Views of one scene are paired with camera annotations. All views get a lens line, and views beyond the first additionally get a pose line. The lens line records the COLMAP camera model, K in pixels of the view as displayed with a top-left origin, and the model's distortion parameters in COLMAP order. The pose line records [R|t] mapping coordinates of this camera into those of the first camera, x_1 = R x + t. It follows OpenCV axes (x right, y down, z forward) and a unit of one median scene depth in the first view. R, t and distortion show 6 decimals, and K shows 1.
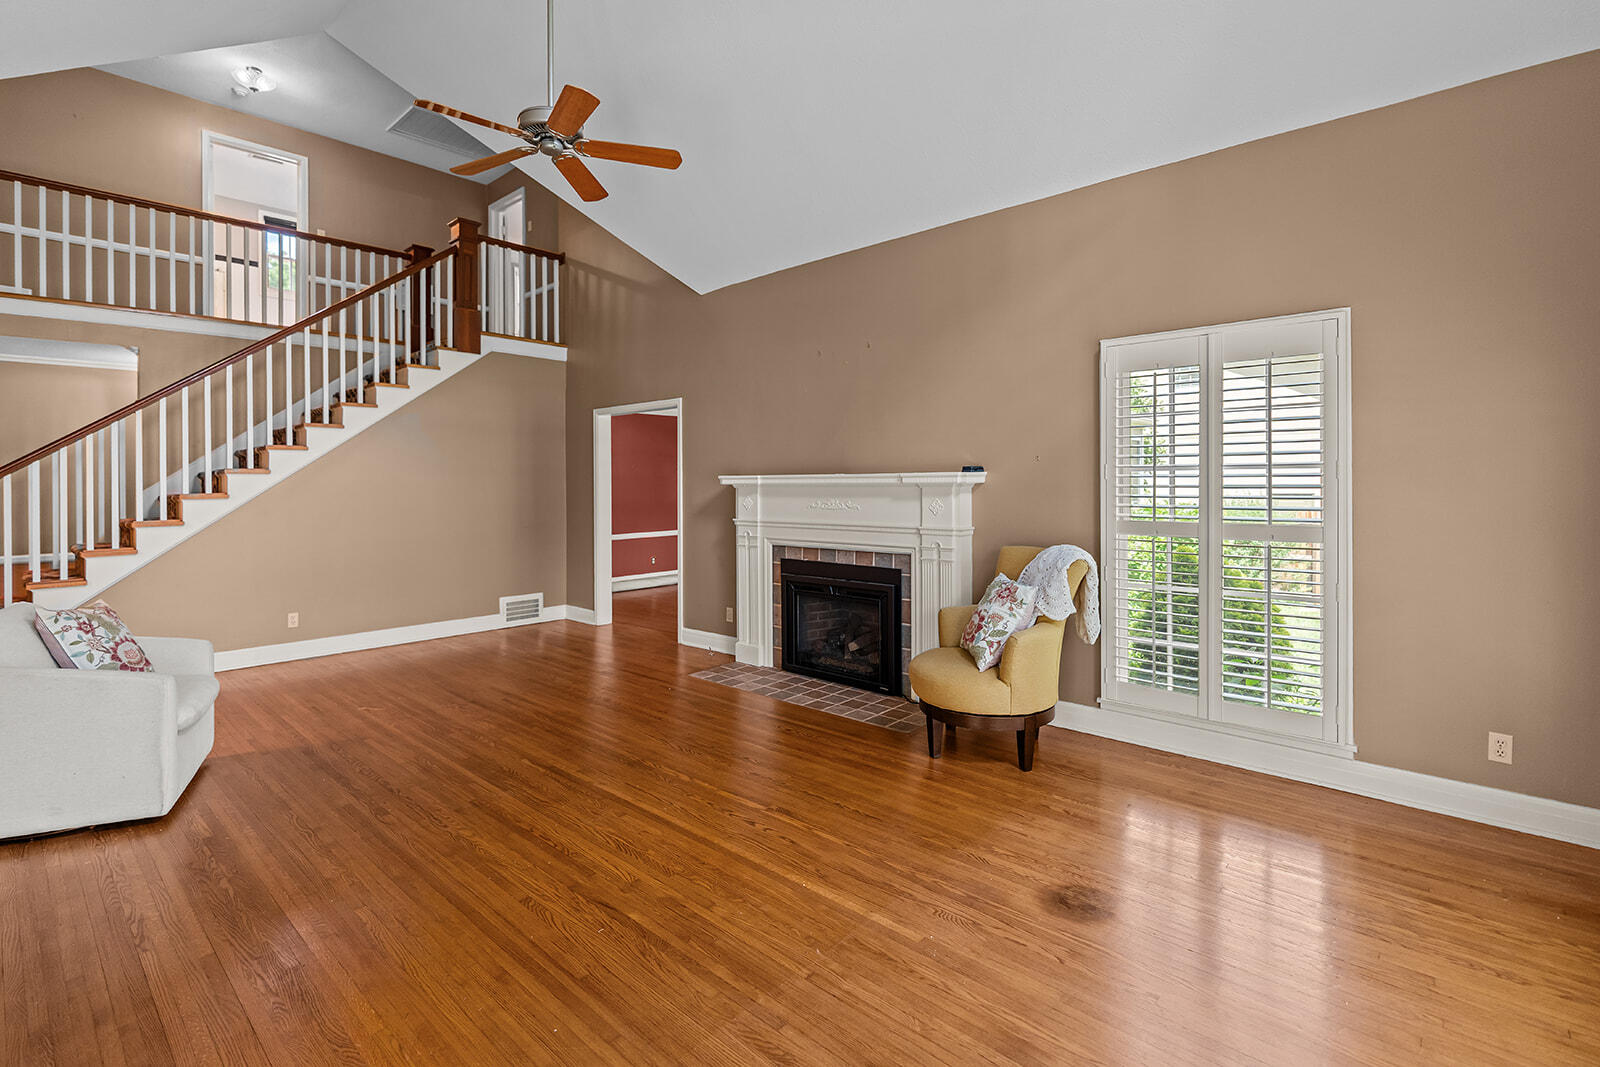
lens RADIAL K [[723.5, 0, 799.0], [0, 723.5, 524.2], [0, 0, 1]] dist [-0.009041, 0.001039]
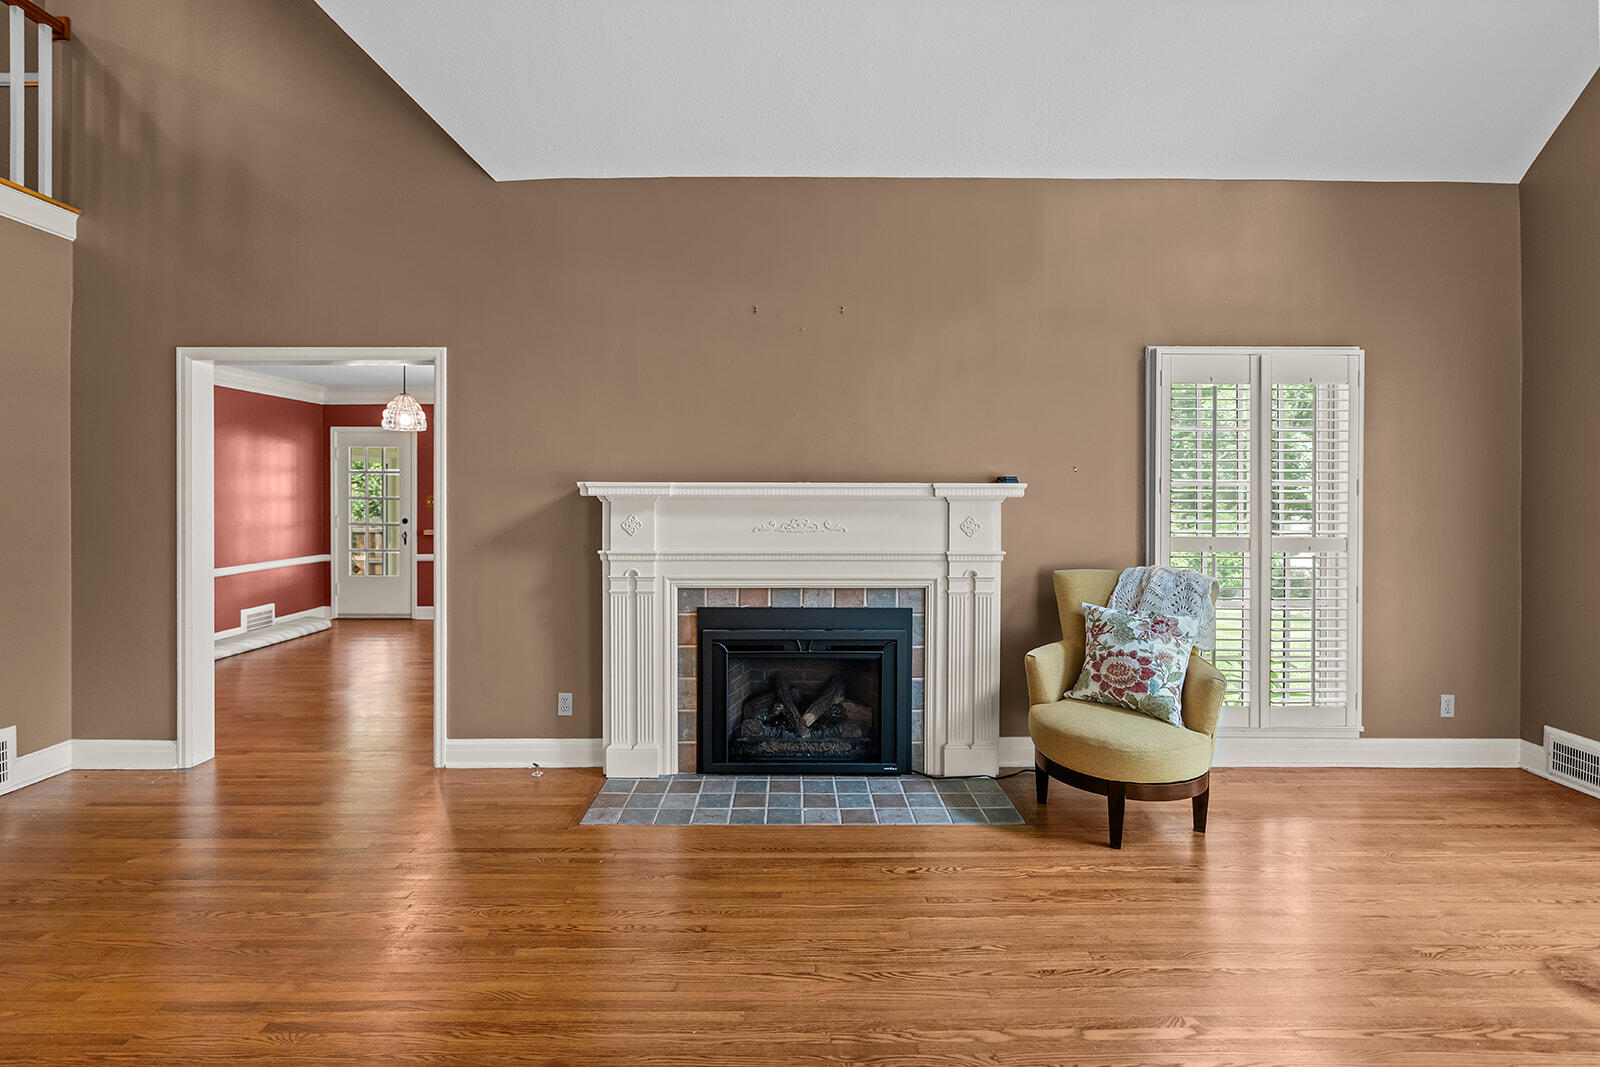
lens RADIAL K [[723.5, 0, 799.0], [0, 723.5, 524.2], [0, 0, 1]] dist [-0.009041, 0.001039]
pose [[0.741965, -0.018389, 0.670187, -0.425201], [0.030555, 0.999513, -0.006402, -0.023494], [-0.669742, 0.025228, 0.742165, 0.469243]]
